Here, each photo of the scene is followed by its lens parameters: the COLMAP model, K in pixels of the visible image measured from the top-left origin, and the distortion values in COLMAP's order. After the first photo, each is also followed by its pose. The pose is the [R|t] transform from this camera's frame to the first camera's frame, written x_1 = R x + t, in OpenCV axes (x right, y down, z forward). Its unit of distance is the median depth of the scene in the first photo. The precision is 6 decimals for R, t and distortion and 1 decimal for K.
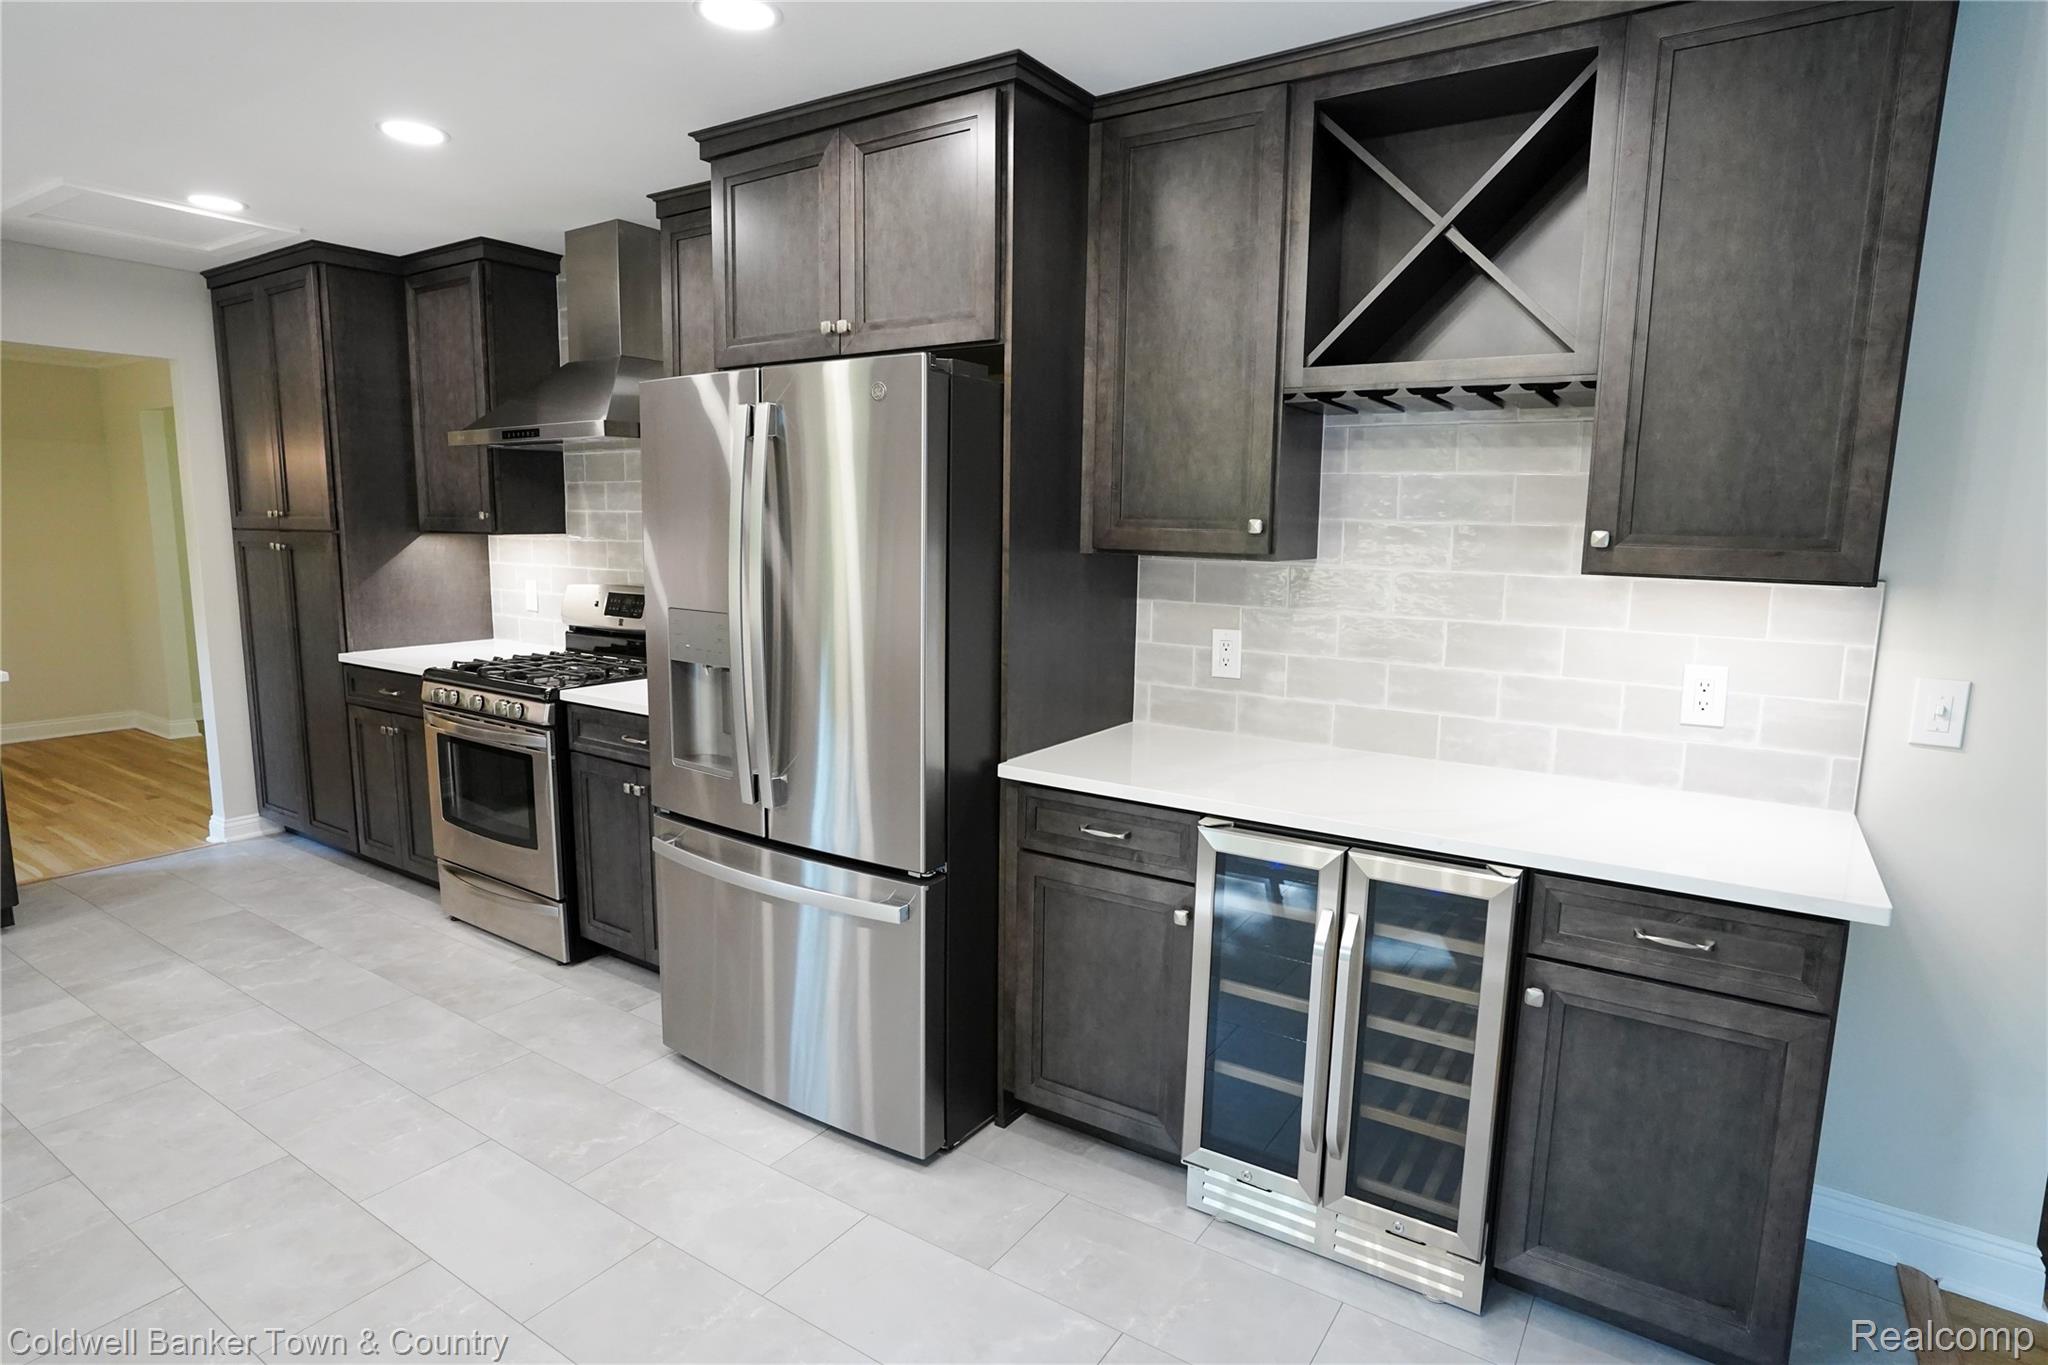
lens RADIAL K [[1101.9, 0, 1024.0], [0, 1101.9, 682.5], [0, 0, 1]] dist [-0.070040, 0.047770]
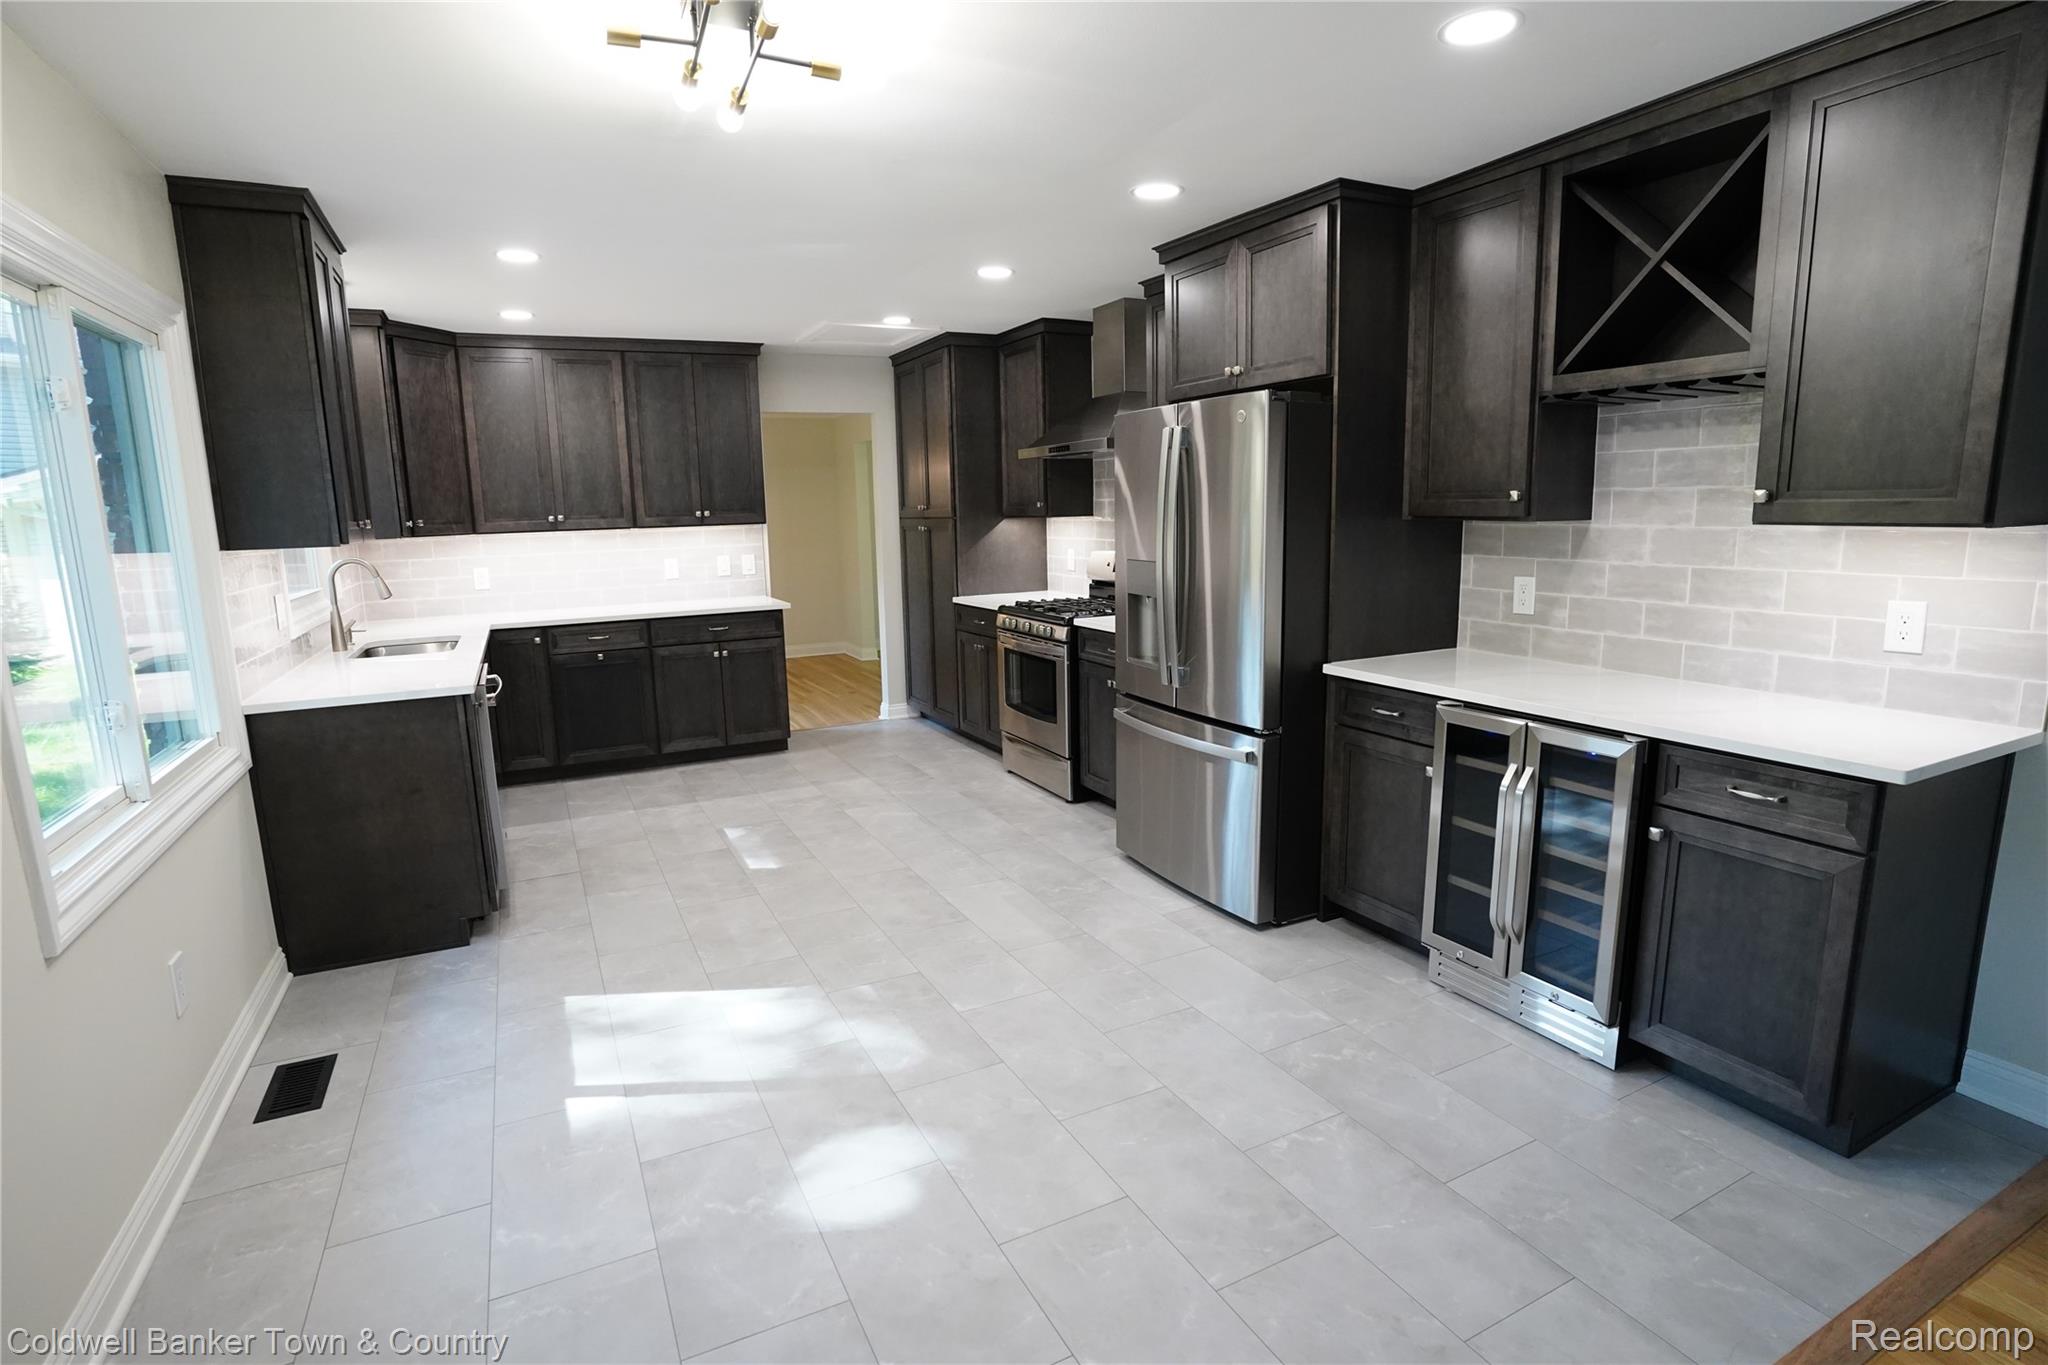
lens RADIAL K [[1015.4, 0, 1020.8], [0, 1015.4, 683.3], [0, 0, 1]] dist [-0.075329, 0.036198]
pose [[0.868586, 0.053736, -0.492616, 0.276930], [-0.041033, 0.998488, 0.036569, 0.064000], [0.493836, -0.011550, 0.869478, -0.348302]]
